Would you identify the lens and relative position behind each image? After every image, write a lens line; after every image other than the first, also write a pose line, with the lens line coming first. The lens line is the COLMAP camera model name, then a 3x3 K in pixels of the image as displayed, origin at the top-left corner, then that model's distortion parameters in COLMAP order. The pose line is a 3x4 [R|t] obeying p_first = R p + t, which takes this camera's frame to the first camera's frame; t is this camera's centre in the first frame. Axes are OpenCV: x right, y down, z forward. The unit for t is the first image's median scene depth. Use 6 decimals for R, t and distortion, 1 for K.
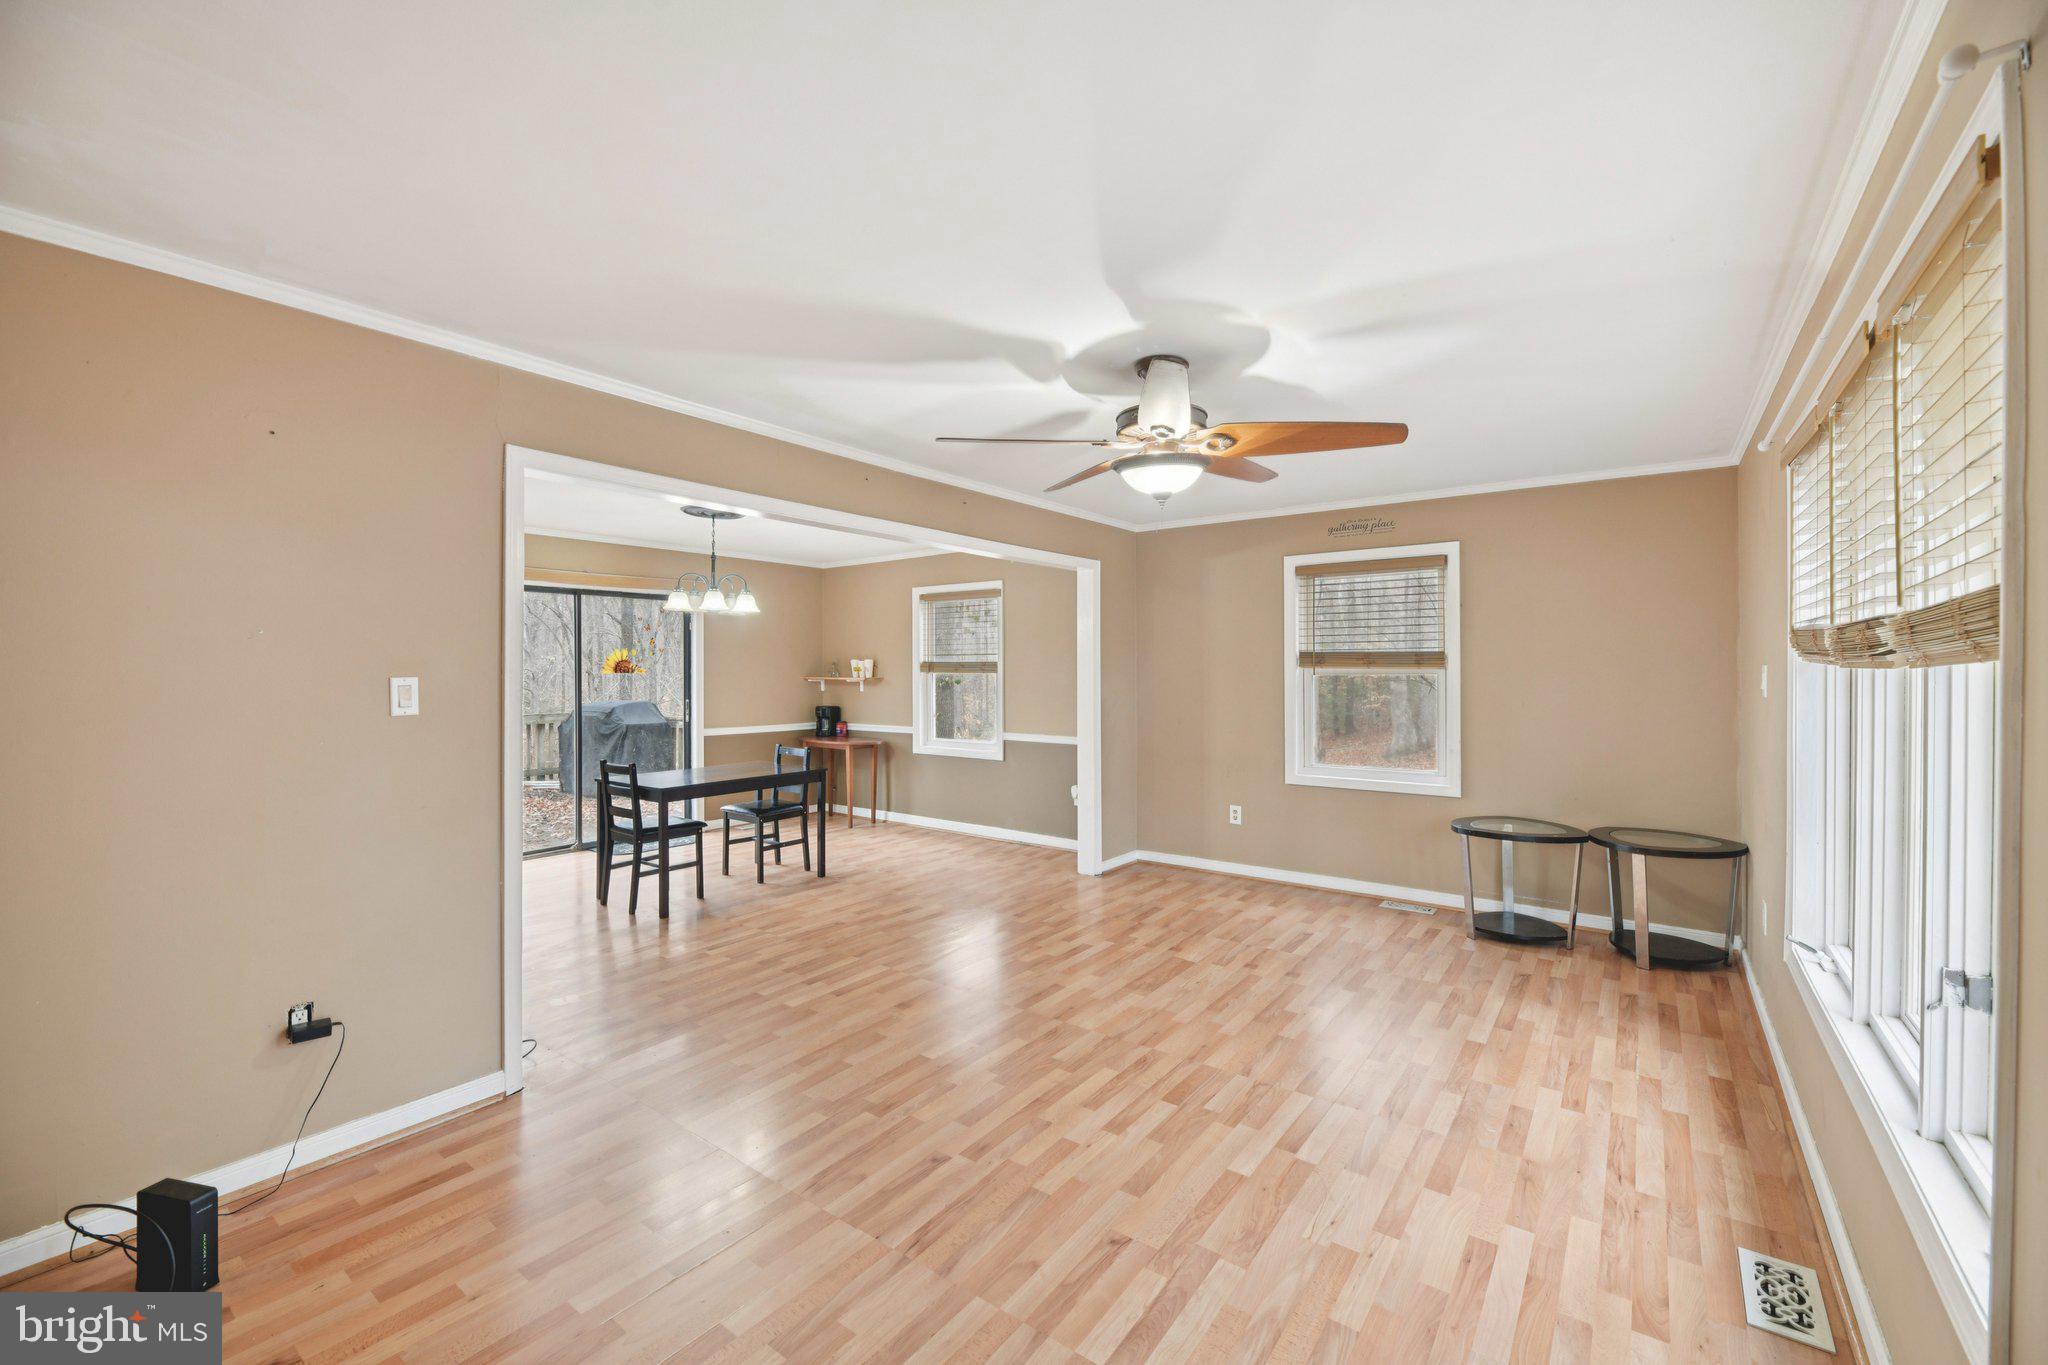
lens RADIAL K [[828.4, 0, 1038.2], [0, 828.4, 663.9], [0, 0, 1]] dist [0.001342, -0.003212]
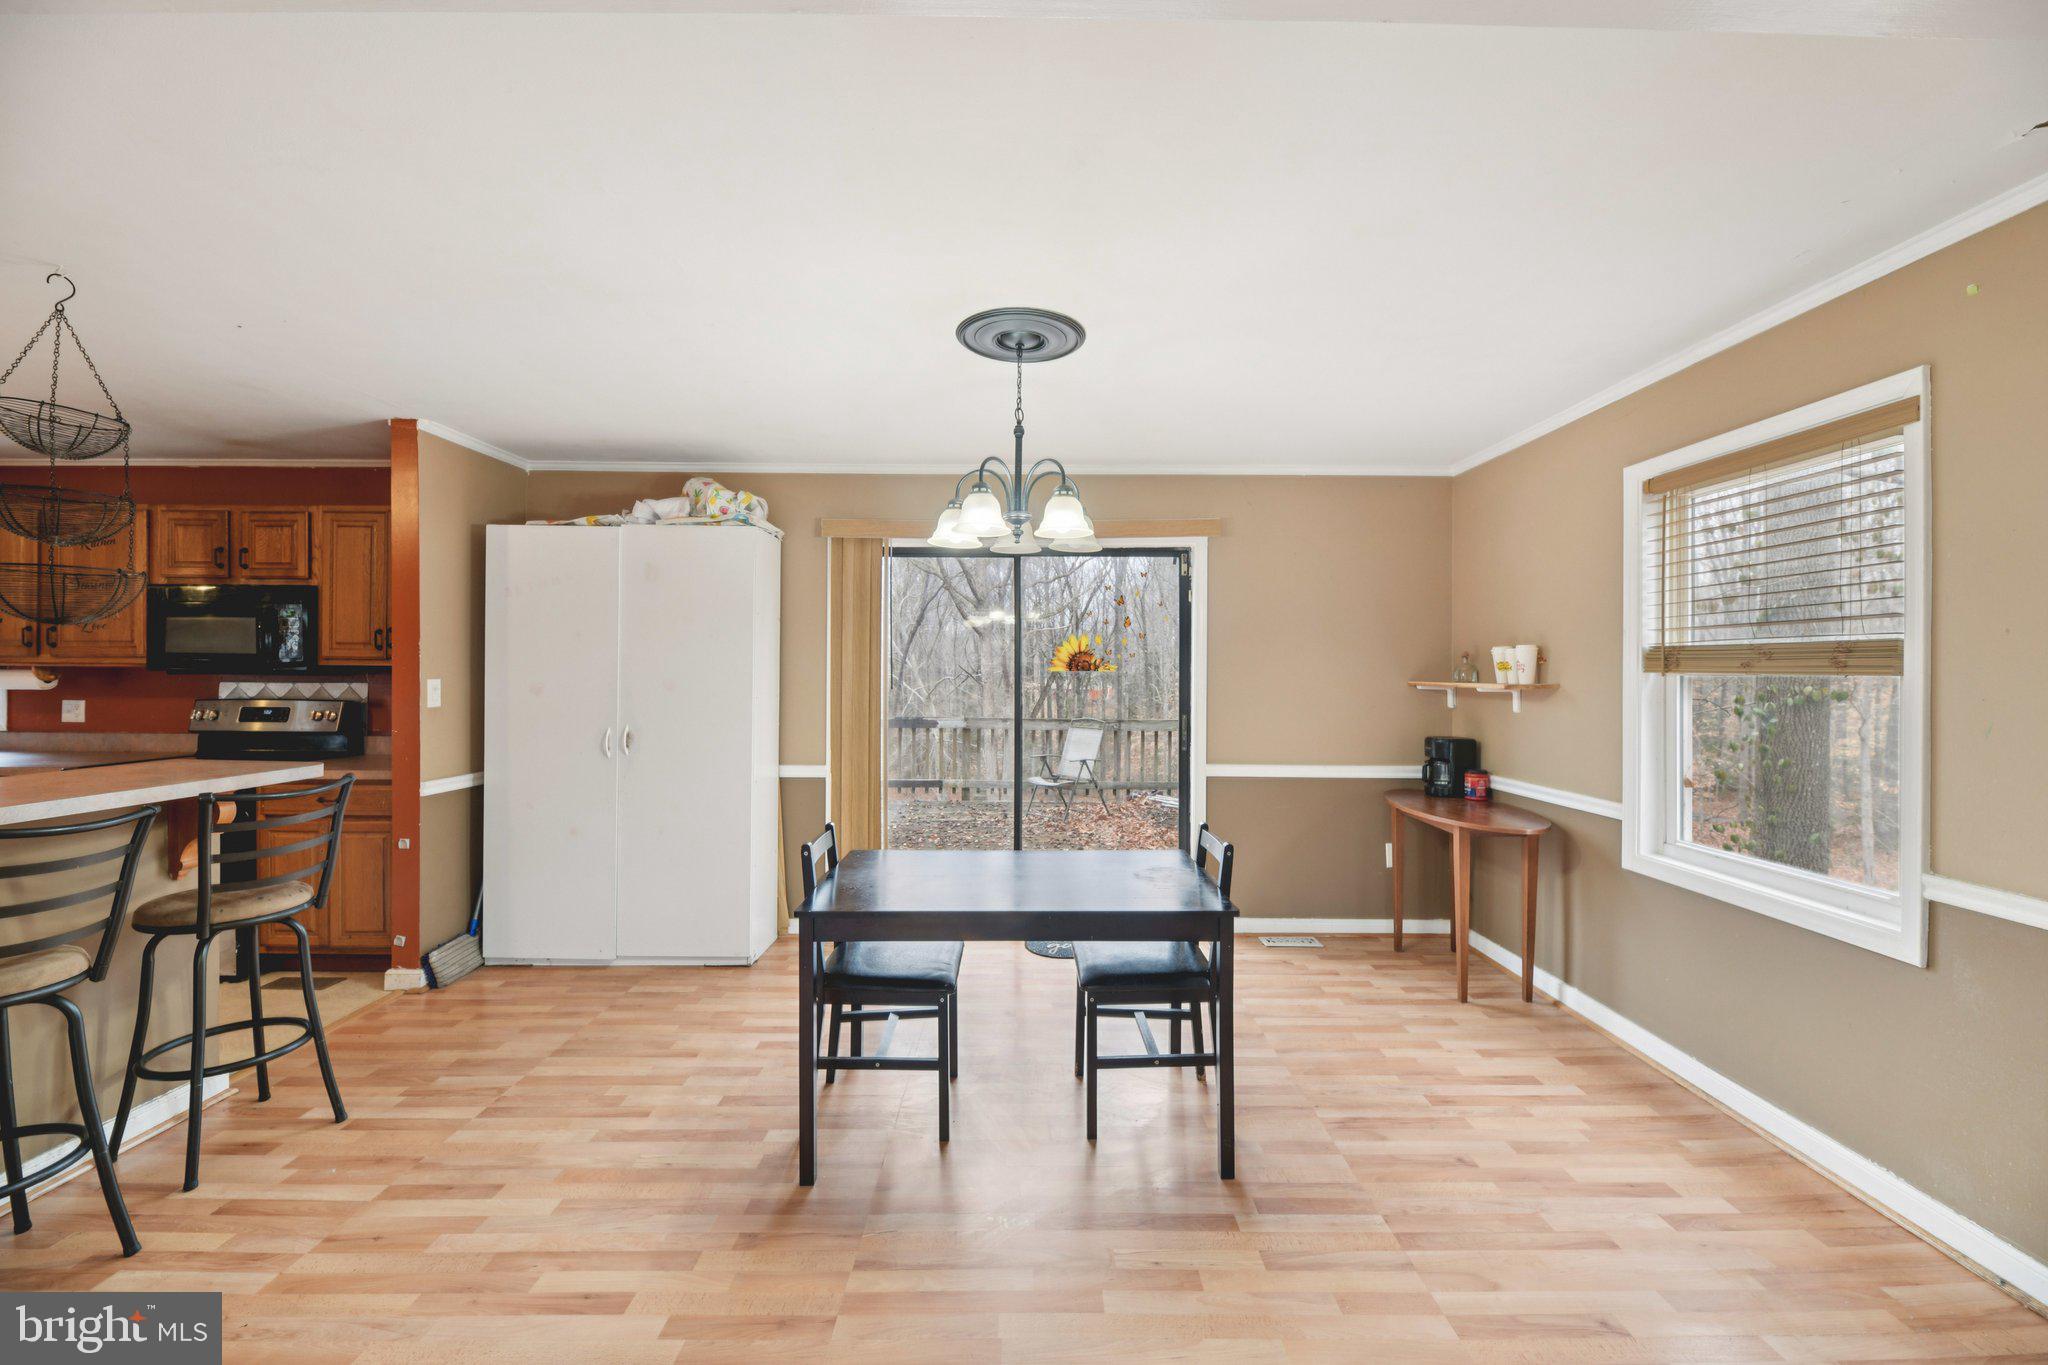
lens RADIAL K [[828.4, 0, 1034.4], [0, 828.4, 674.9], [0, 0, 1]] dist [0.001342, -0.003212]
pose [[0.599195, 0.007603, -0.800567, 0.005738], [0.001850, 0.999939, 0.010881, 0.010296], [0.800601, -0.008001, 0.599144, 0.873127]]
